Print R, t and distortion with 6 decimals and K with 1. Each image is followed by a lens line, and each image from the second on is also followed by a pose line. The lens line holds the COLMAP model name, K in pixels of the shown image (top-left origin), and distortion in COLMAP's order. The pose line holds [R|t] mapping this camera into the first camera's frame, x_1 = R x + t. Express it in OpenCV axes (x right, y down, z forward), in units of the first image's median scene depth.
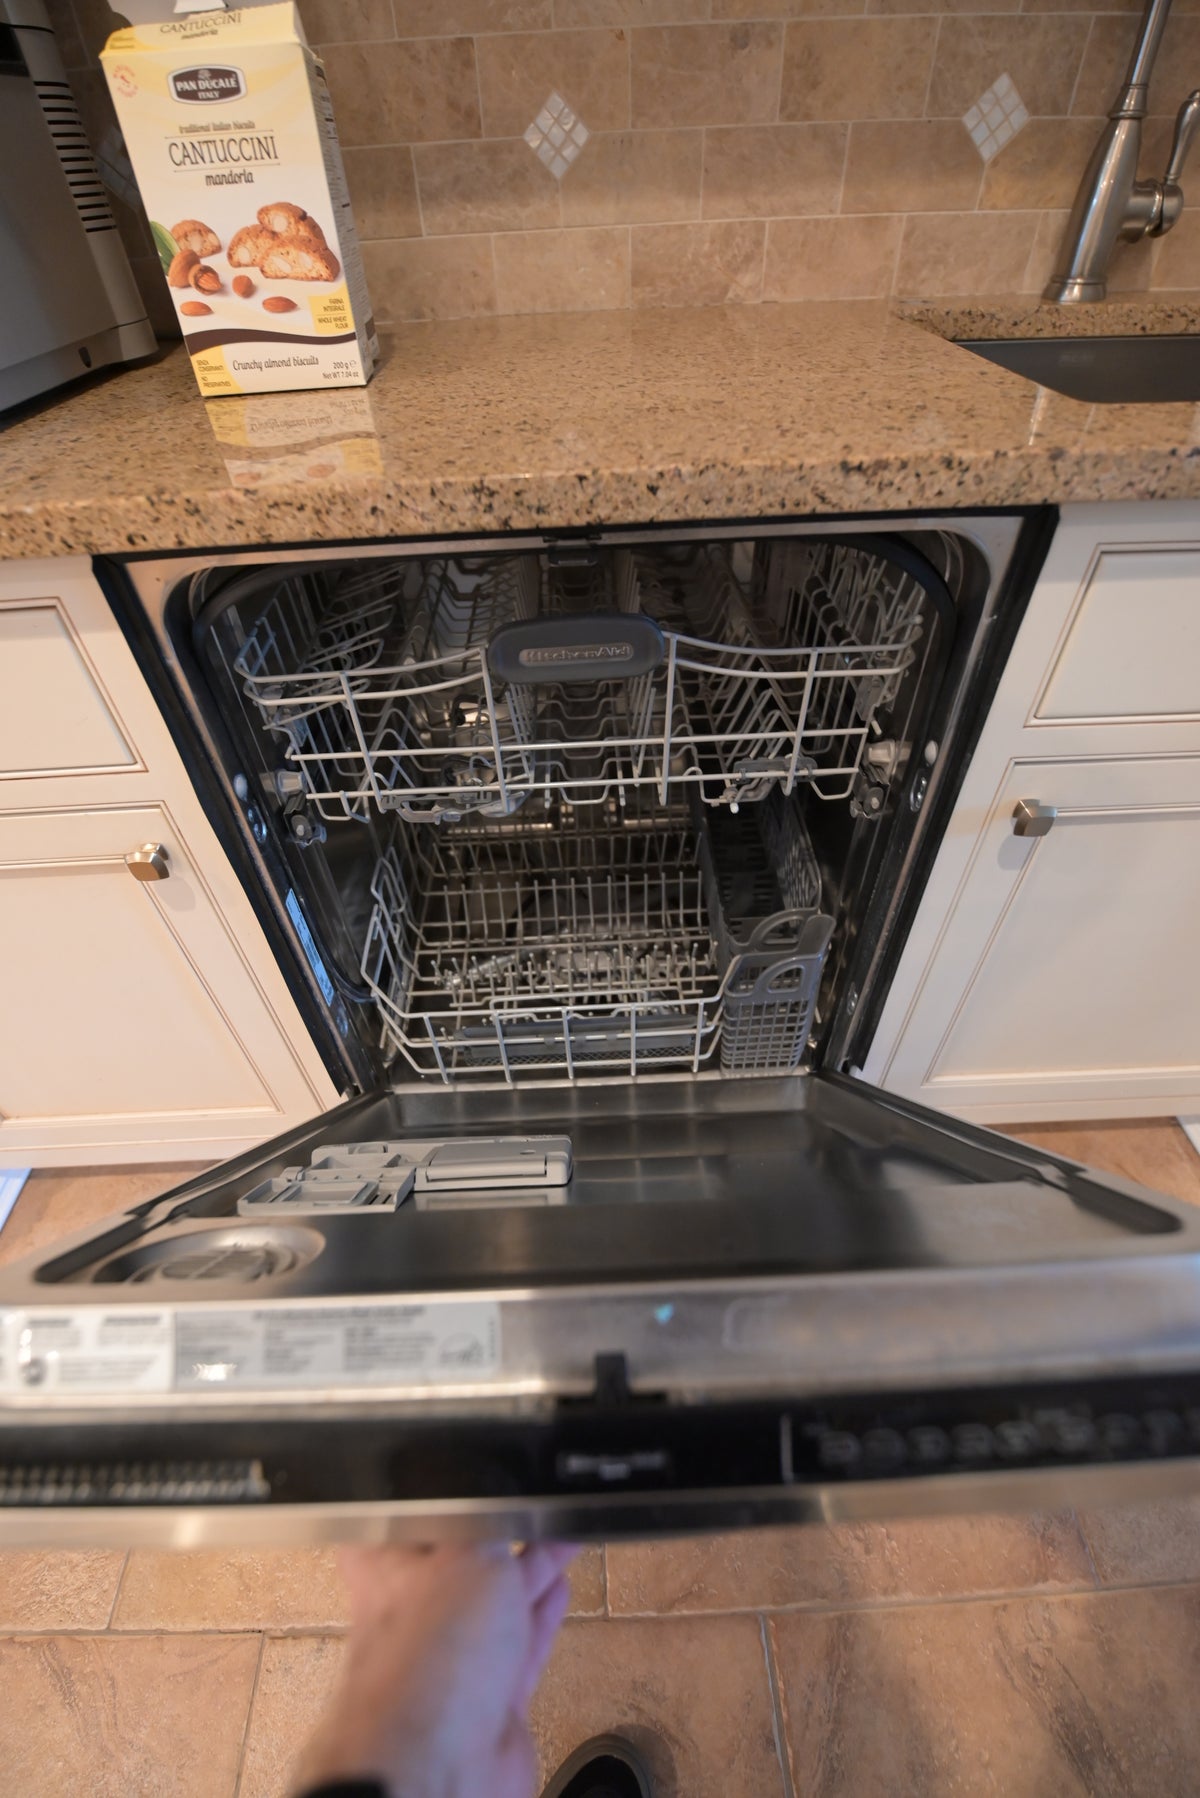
lens RADIAL K [[767.1, 0, 588.8], [0, 767.1, 892.9], [0, 0, 1]] dist [-0.013789, -0.006189]
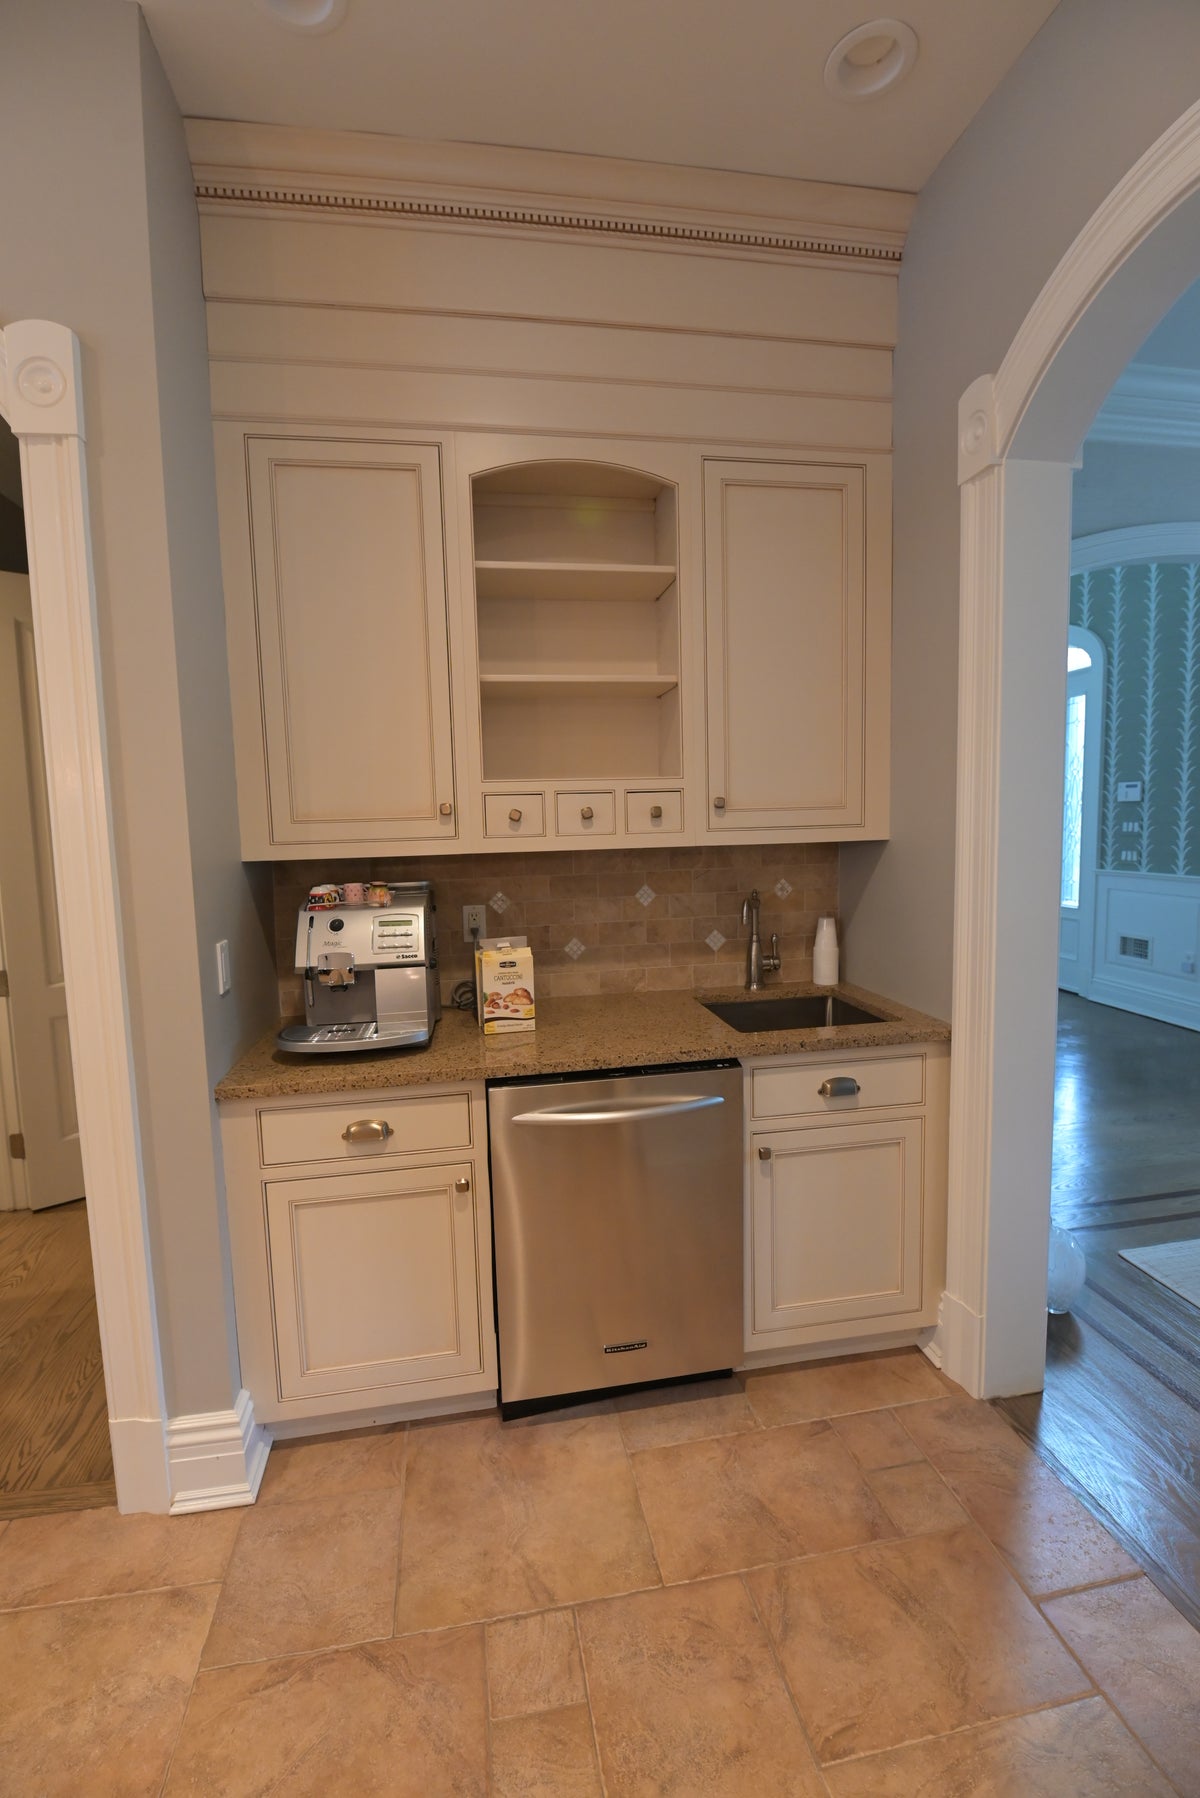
lens RADIAL K [[767.1, 0, 591.3], [0, 767.1, 892.3], [0, 0, 1]] dist [-0.013789, -0.006189]
pose [[0.989969, -0.001440, 0.141276, -0.436520], [0.090219, 0.775969, -0.624286, 0.787154], [-0.108727, 0.630769, 0.768315, -1.602564]]
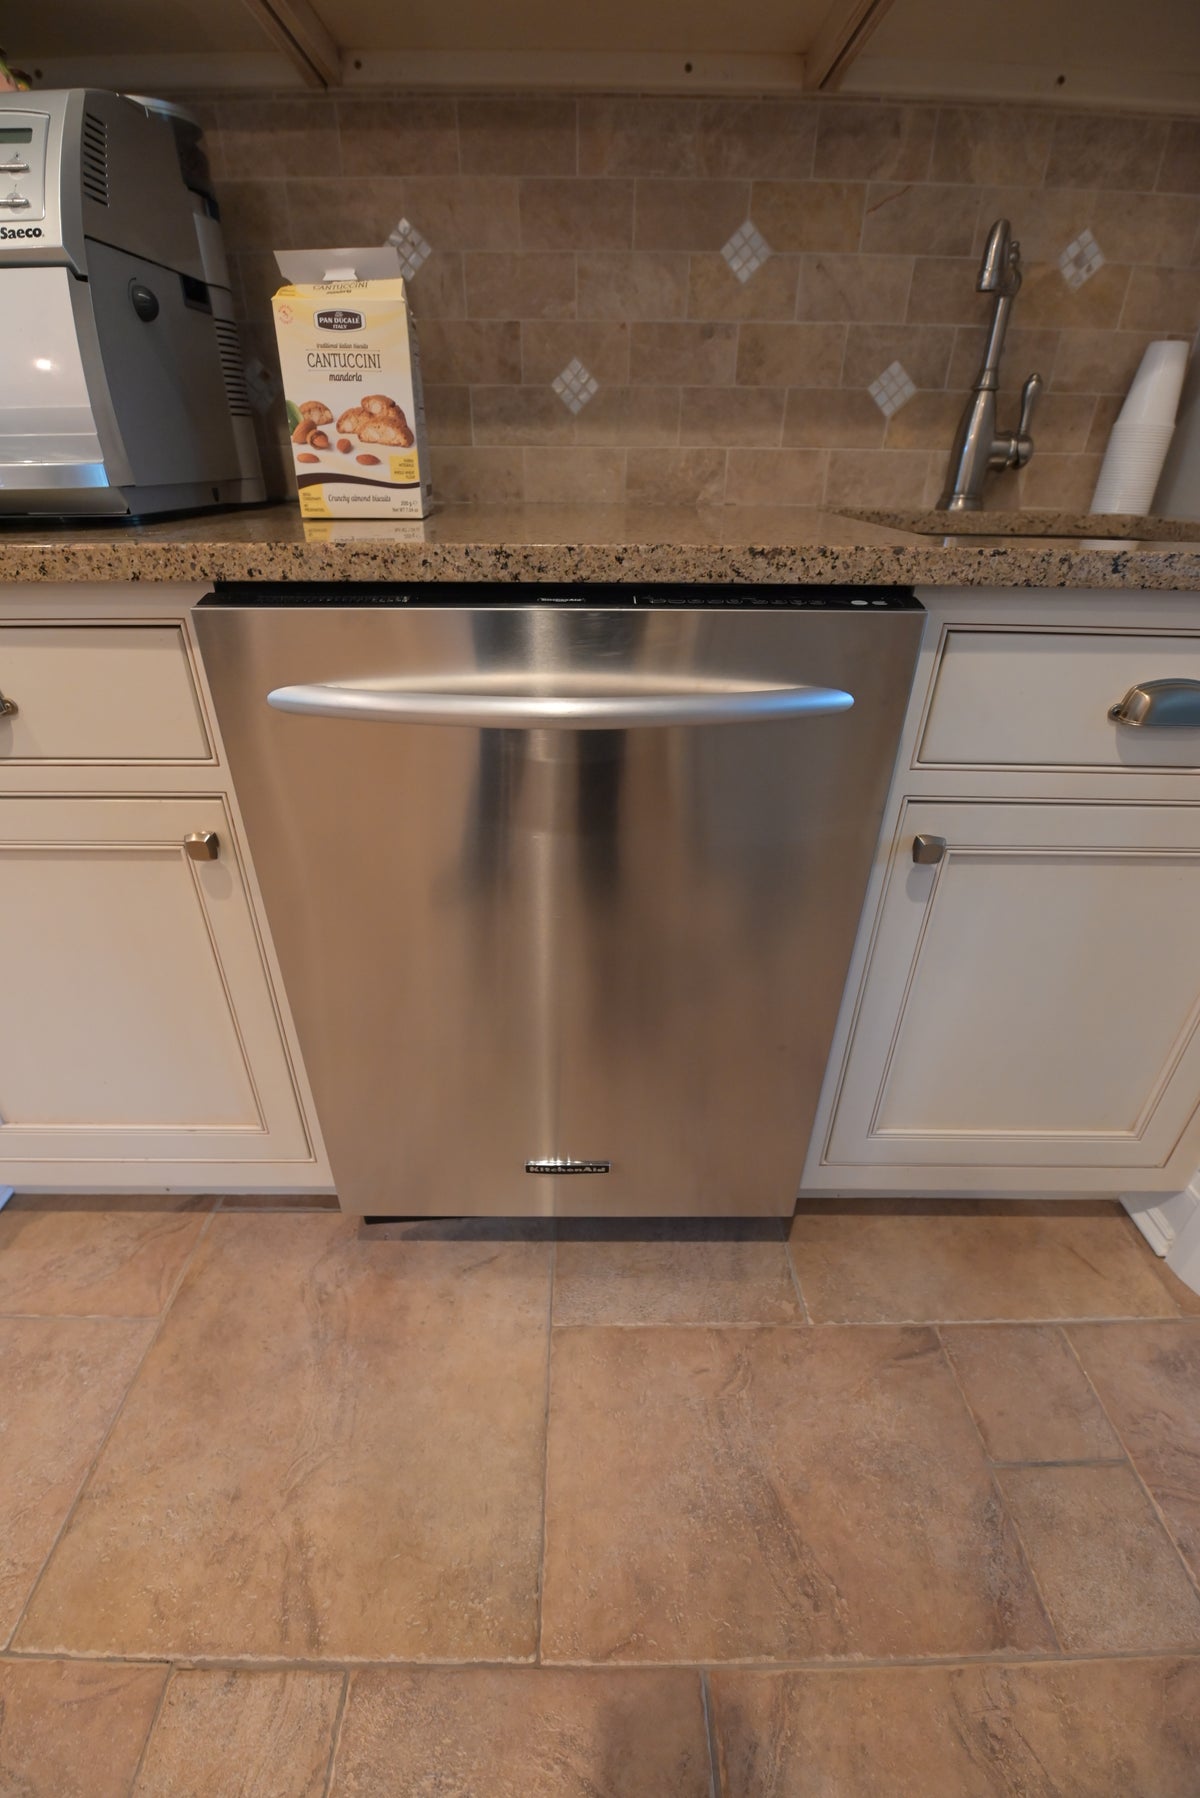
lens RADIAL K [[767.1, 0, 589.2], [0, 767.1, 896.3], [0, 0, 1]] dist [-0.013789, -0.006189]
pose [[0.998540, 0.054007, -0.000427, 0.036790], [-0.052490, 0.968565, -0.243161, 0.262063], [-0.012719, 0.242828, 0.969986, -0.144918]]
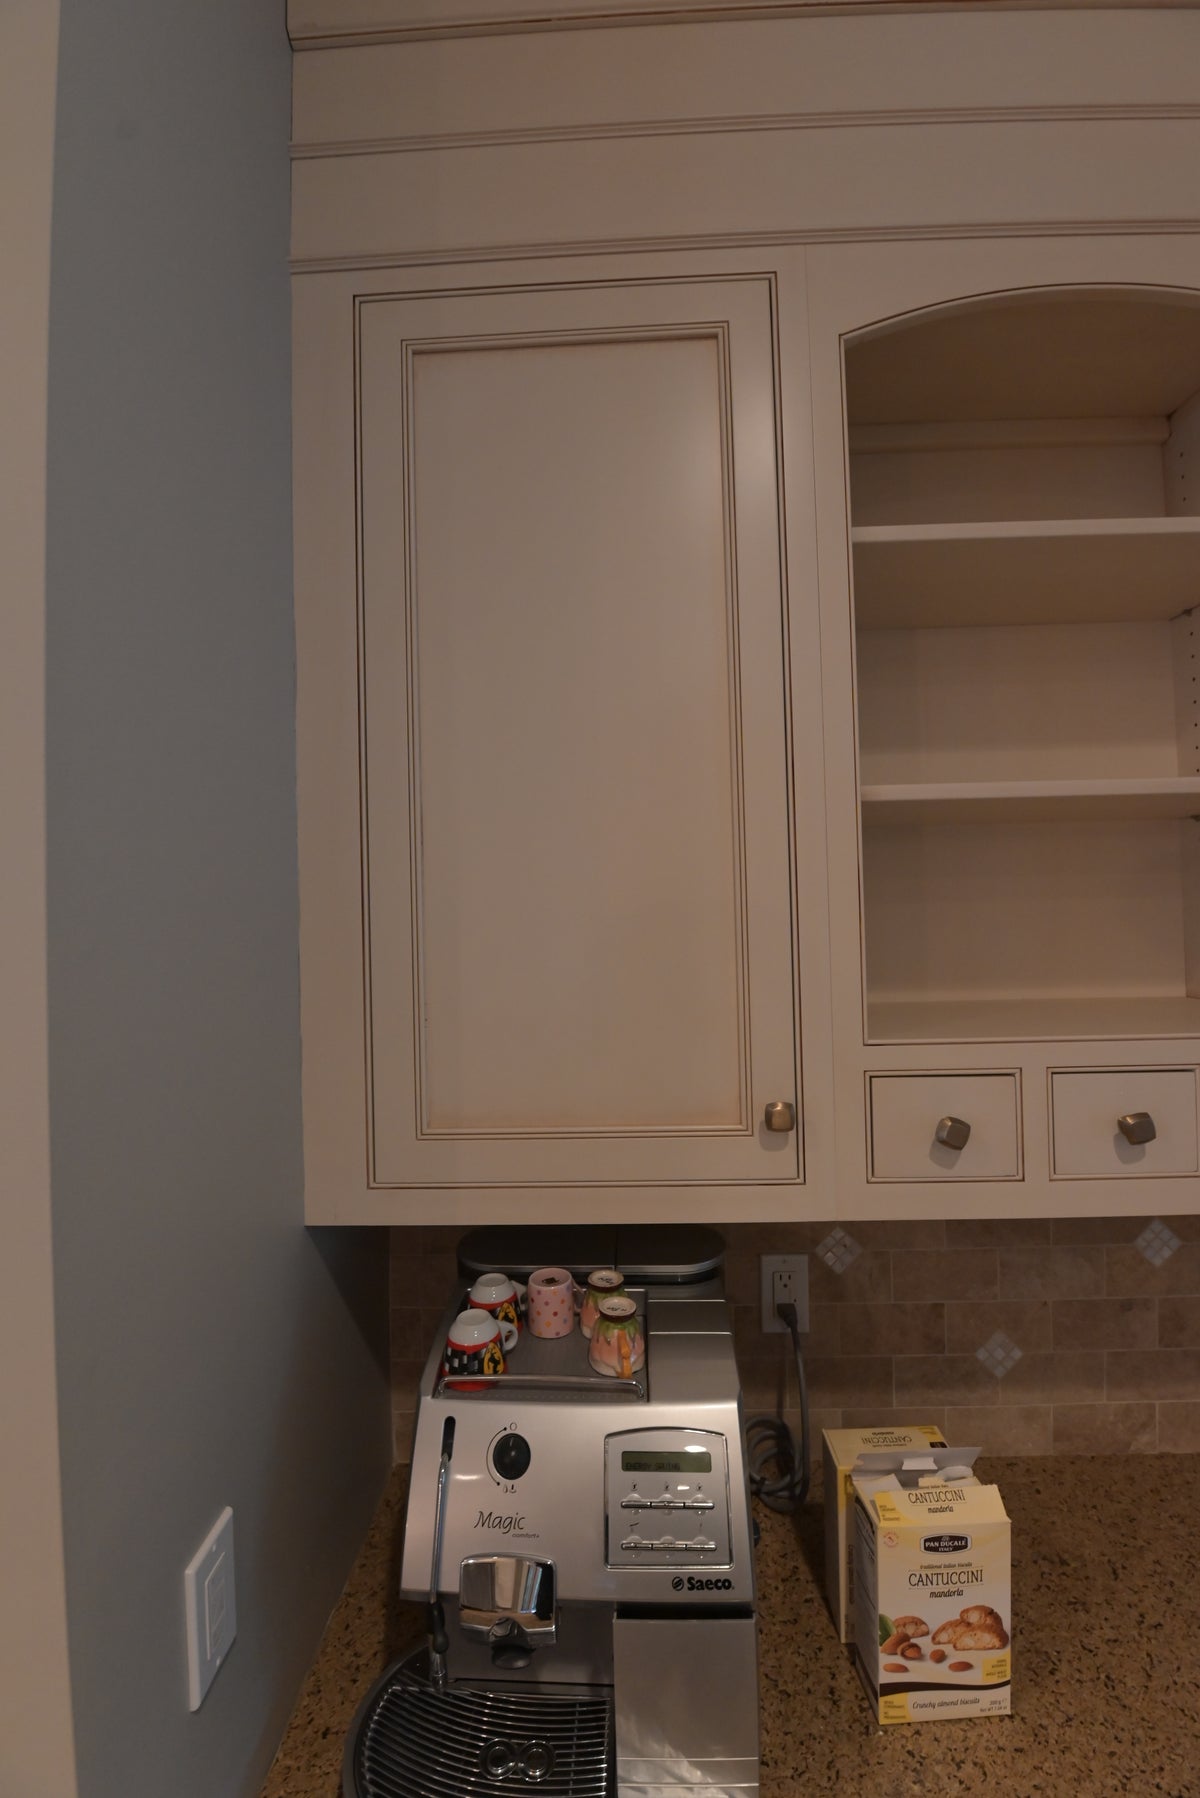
lens RADIAL K [[767.1, 0, 593.2], [0, 767.1, 895.9], [0, 0, 1]] dist [-0.013789, -0.006189]
pose [[0.997819, 0.014382, -0.064419, -0.759213], [-0.056000, 0.701047, -0.710913, -0.598146], [0.034936, 0.712970, 0.700323, -0.652768]]
